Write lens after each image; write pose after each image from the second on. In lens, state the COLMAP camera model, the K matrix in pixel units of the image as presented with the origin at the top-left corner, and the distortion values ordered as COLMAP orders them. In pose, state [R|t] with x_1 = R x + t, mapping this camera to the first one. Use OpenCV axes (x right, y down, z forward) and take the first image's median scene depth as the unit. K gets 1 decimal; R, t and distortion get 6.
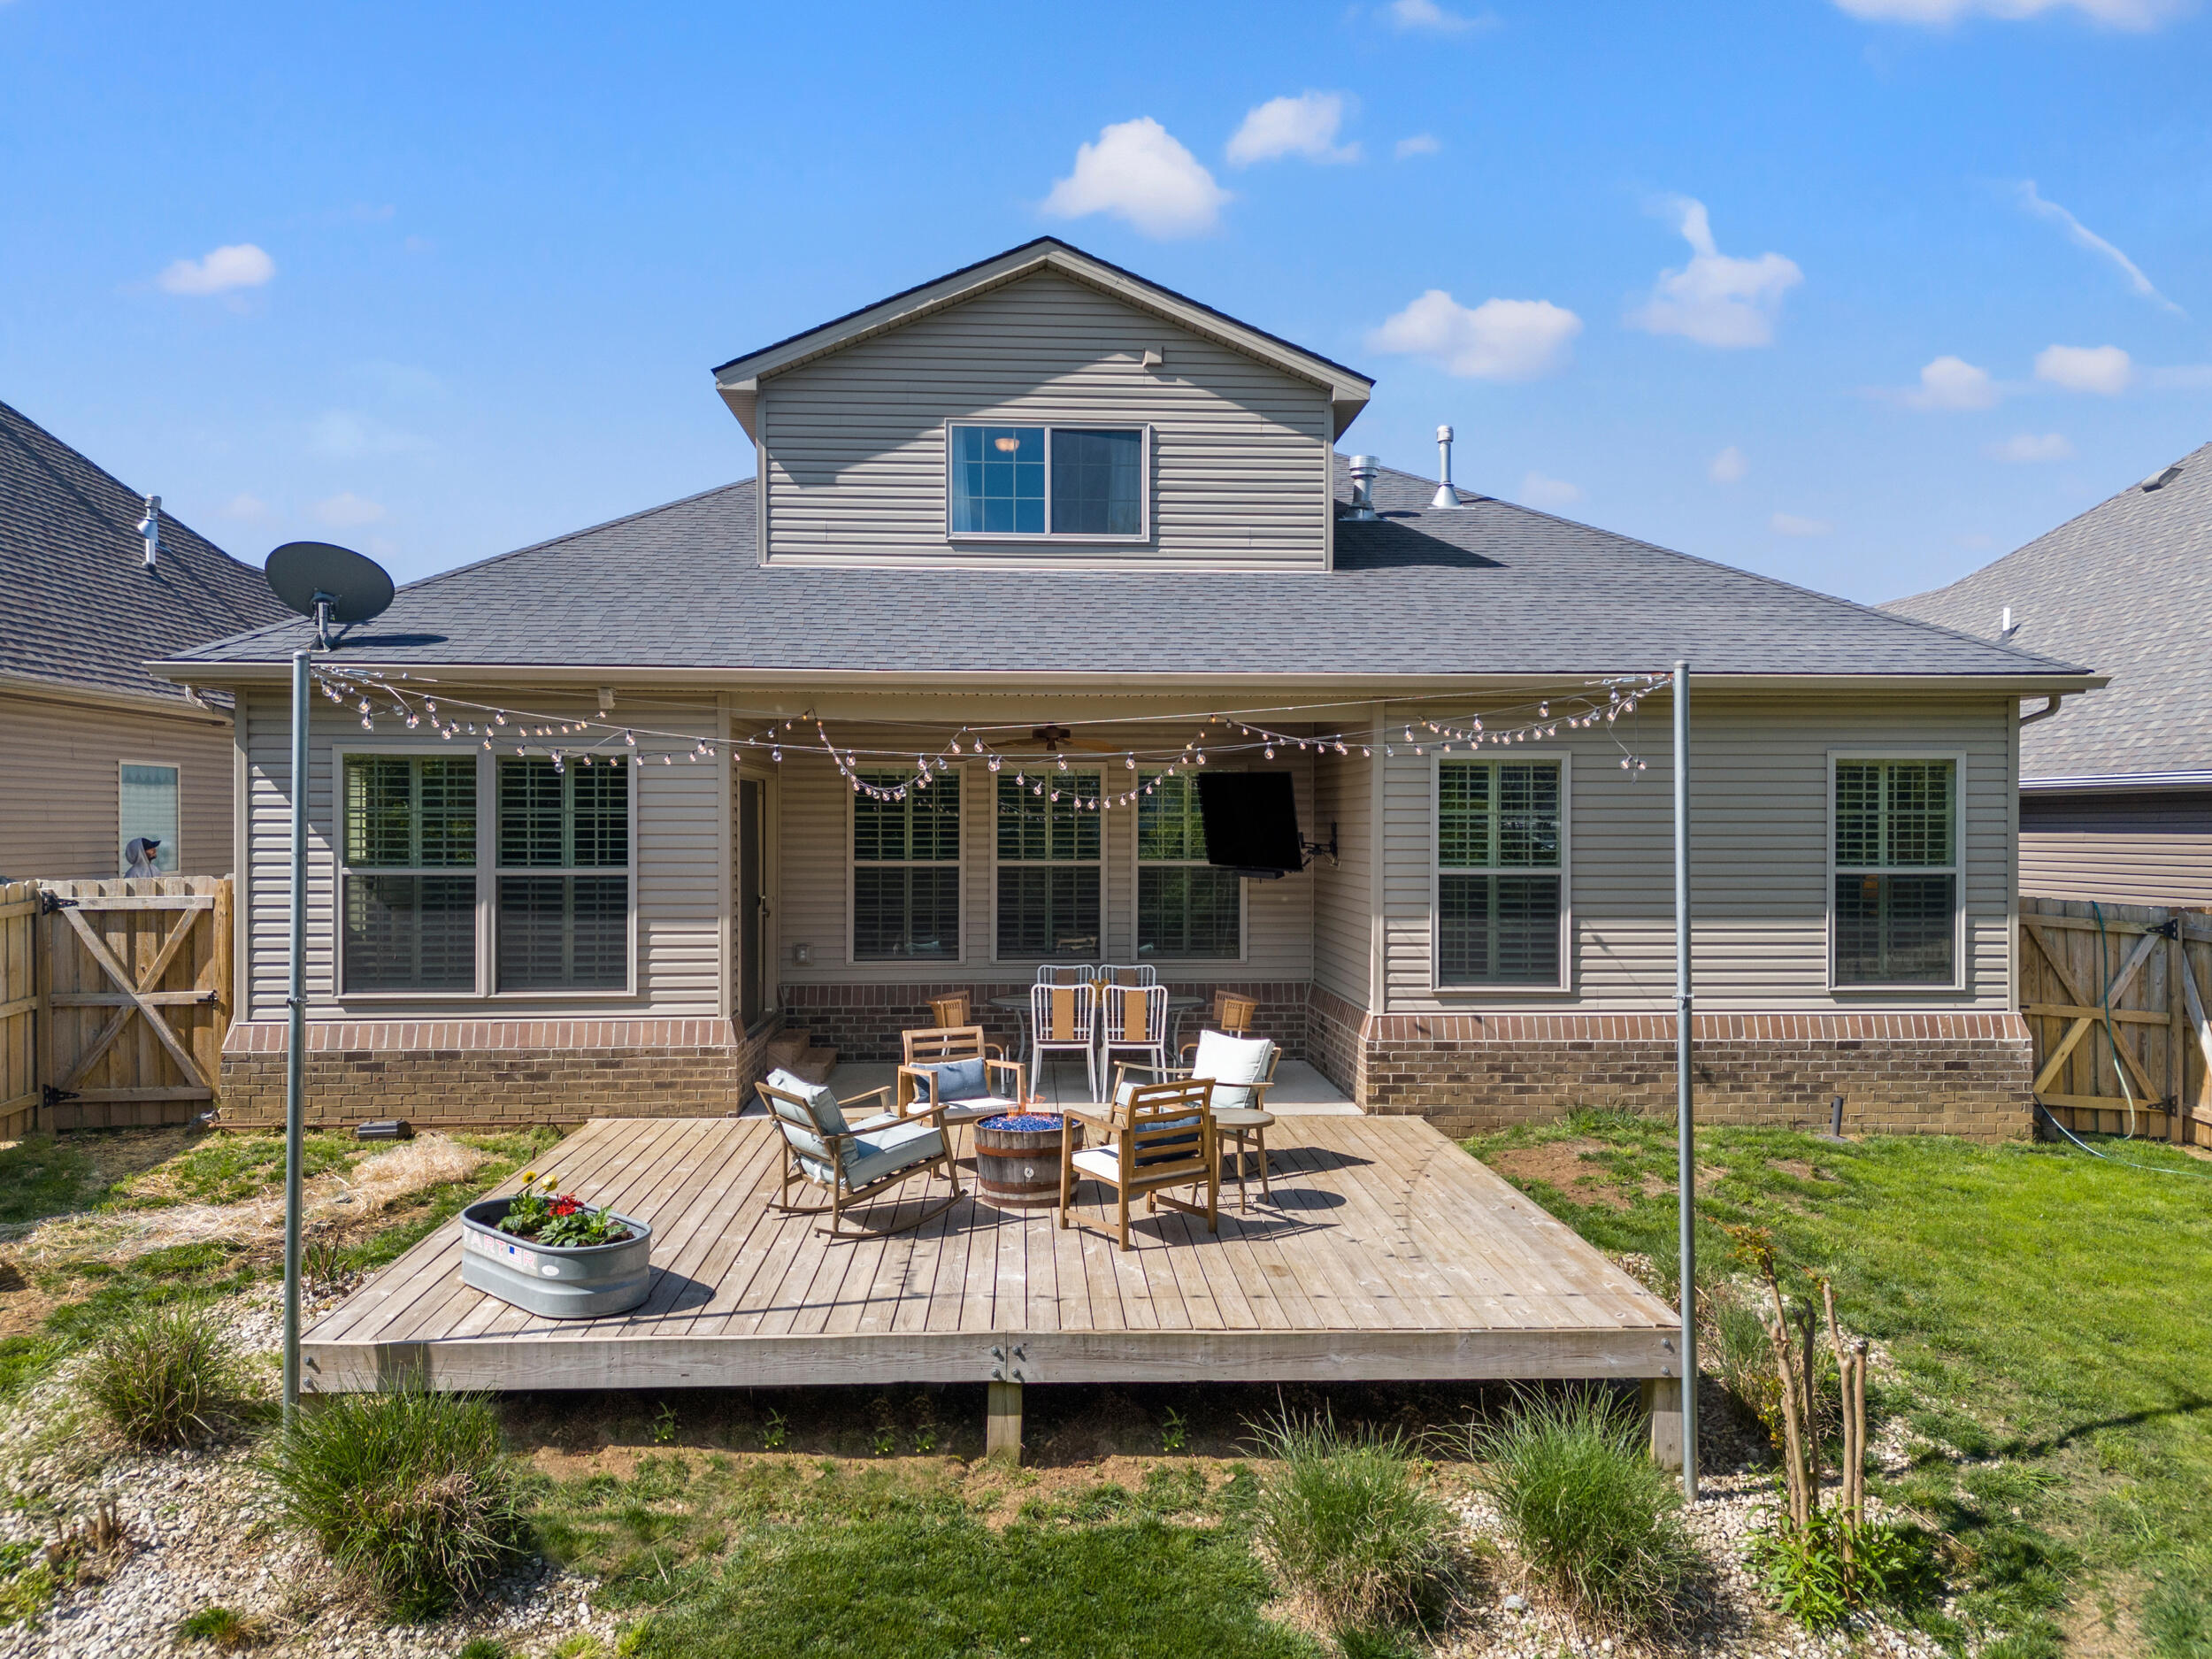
lens RADIAL K [[1582.5, 0, 1104.7], [0, 1582.5, 830.4], [0, 0, 1]] dist [0.040260, -0.032994]
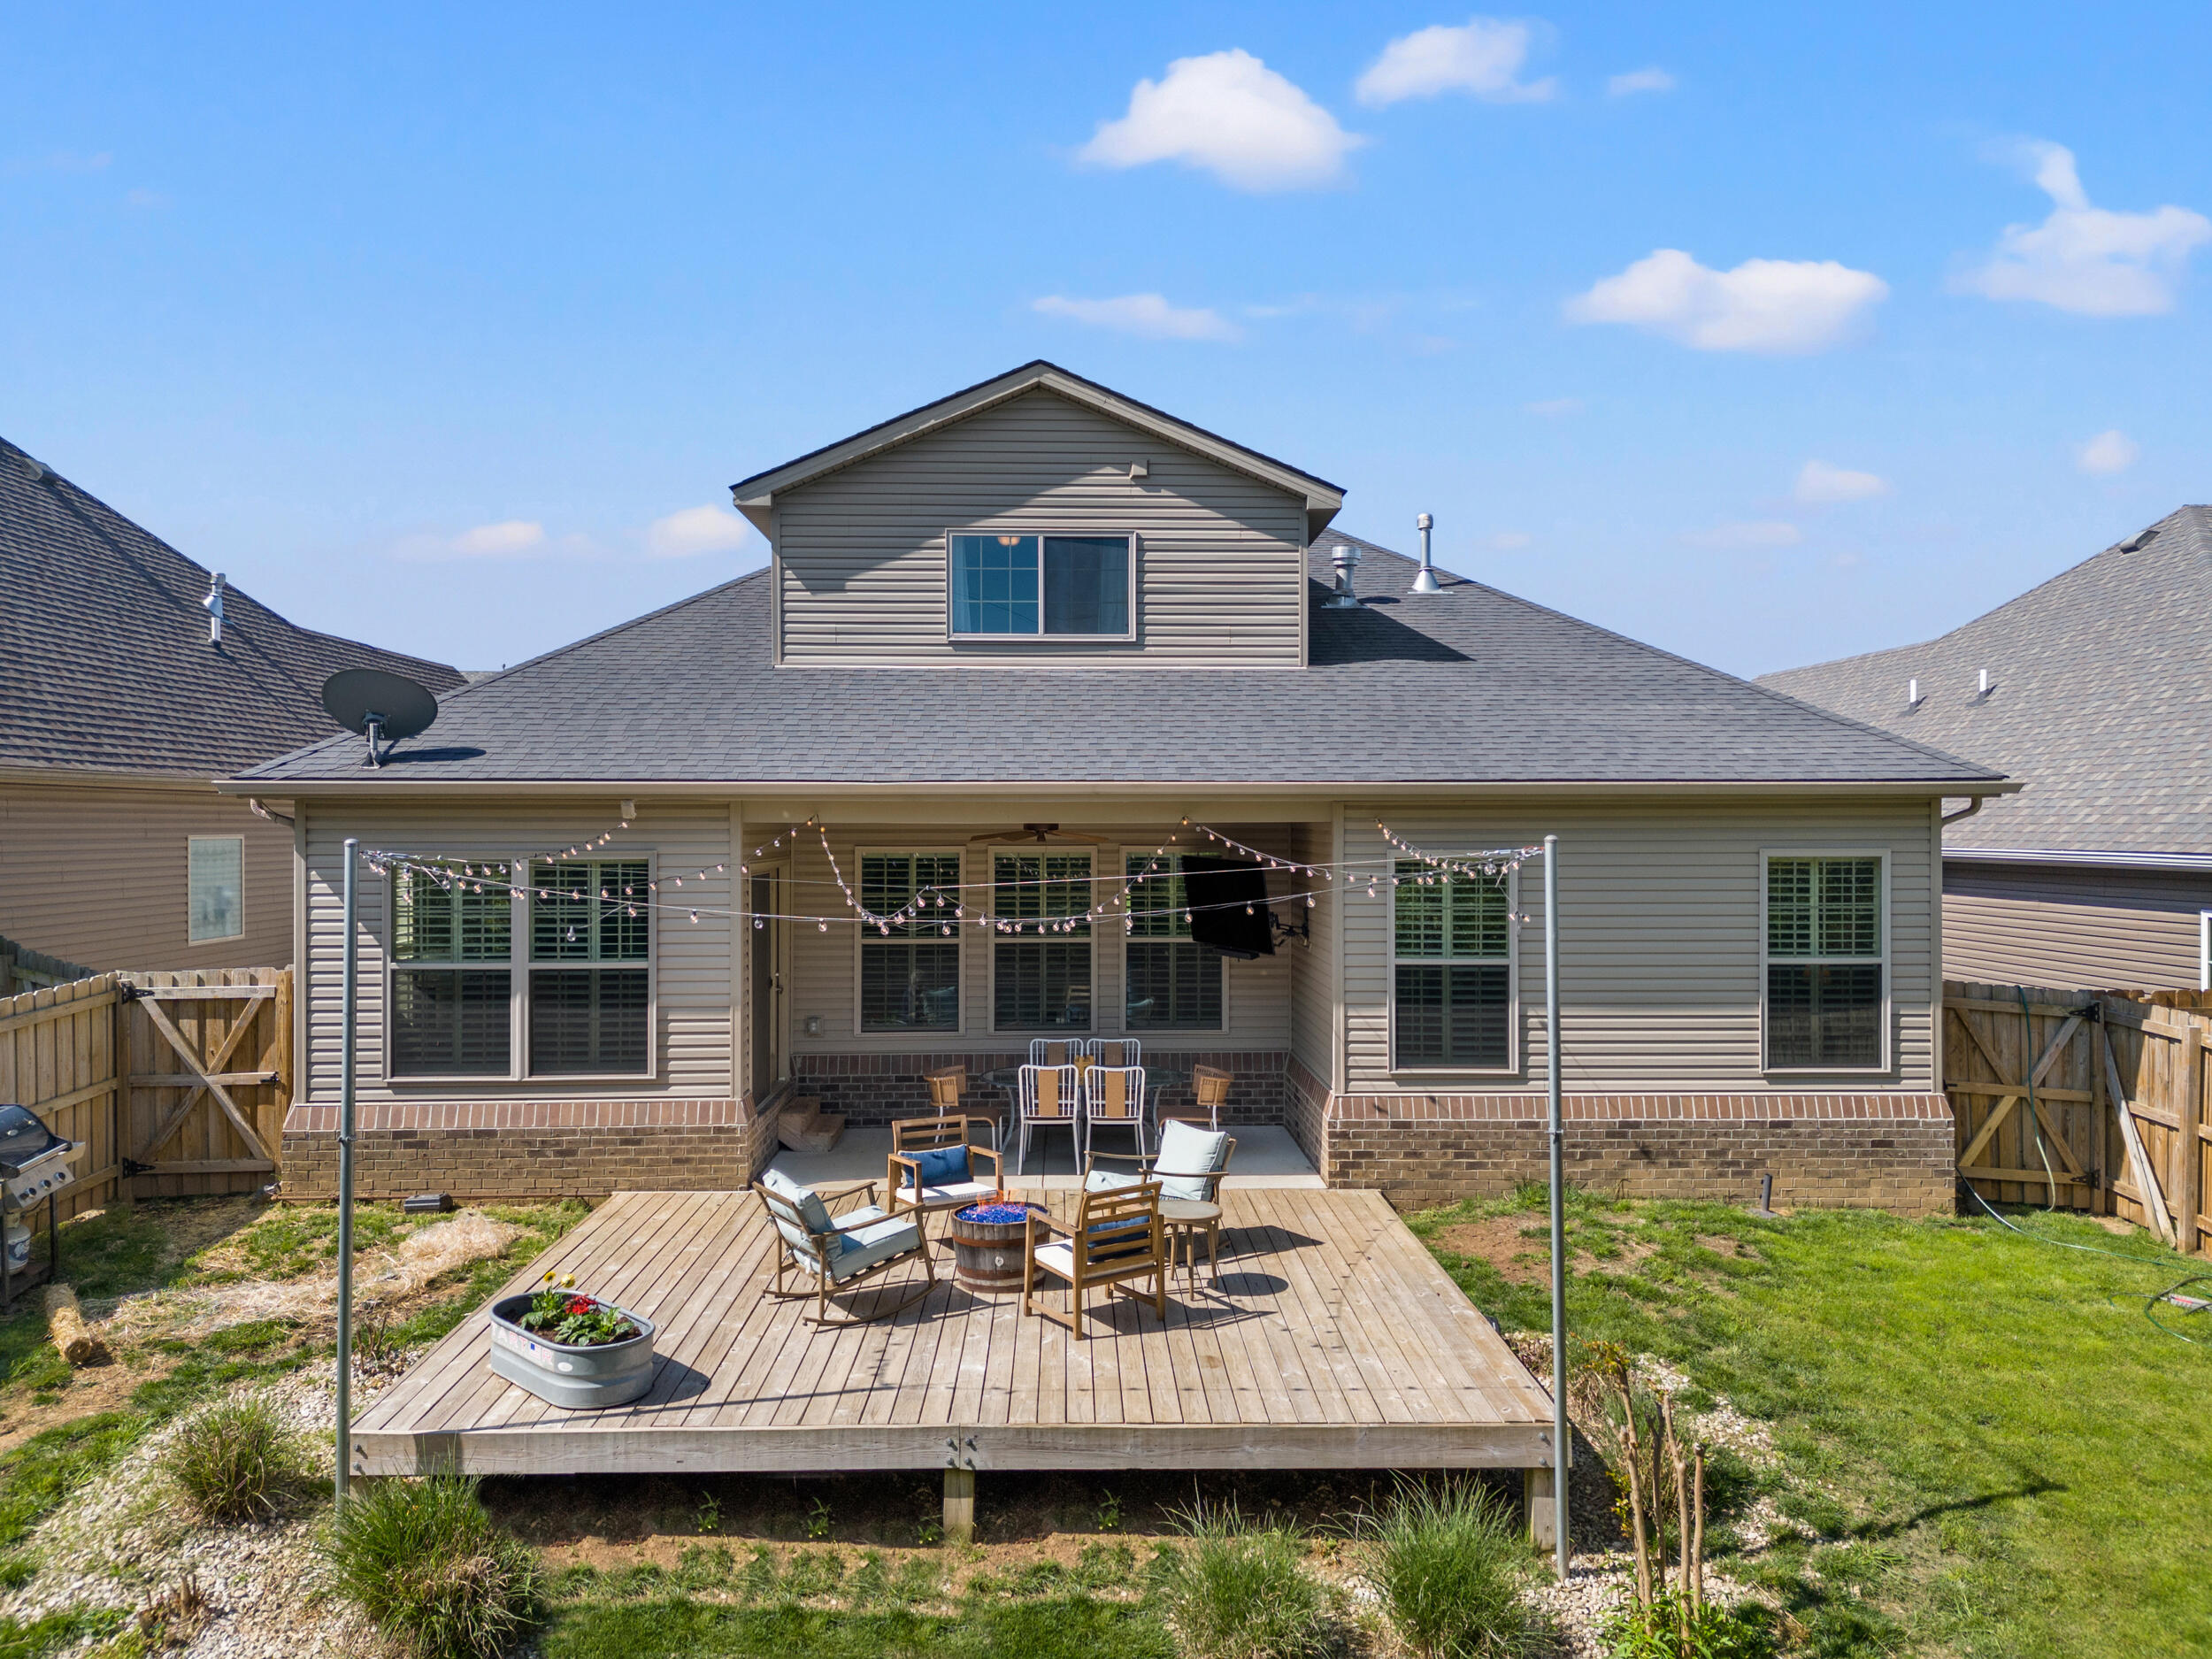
lens RADIAL K [[1582.5, 0, 1109.9], [0, 1582.5, 824.3], [0, 0, 1]] dist [0.040260, -0.032994]
pose [[0.999672, -0.001570, -0.025547, 0.046215], [0.001541, 0.999998, -0.001138, -0.070013], [0.025549, 0.001099, 0.999673, -0.086735]]
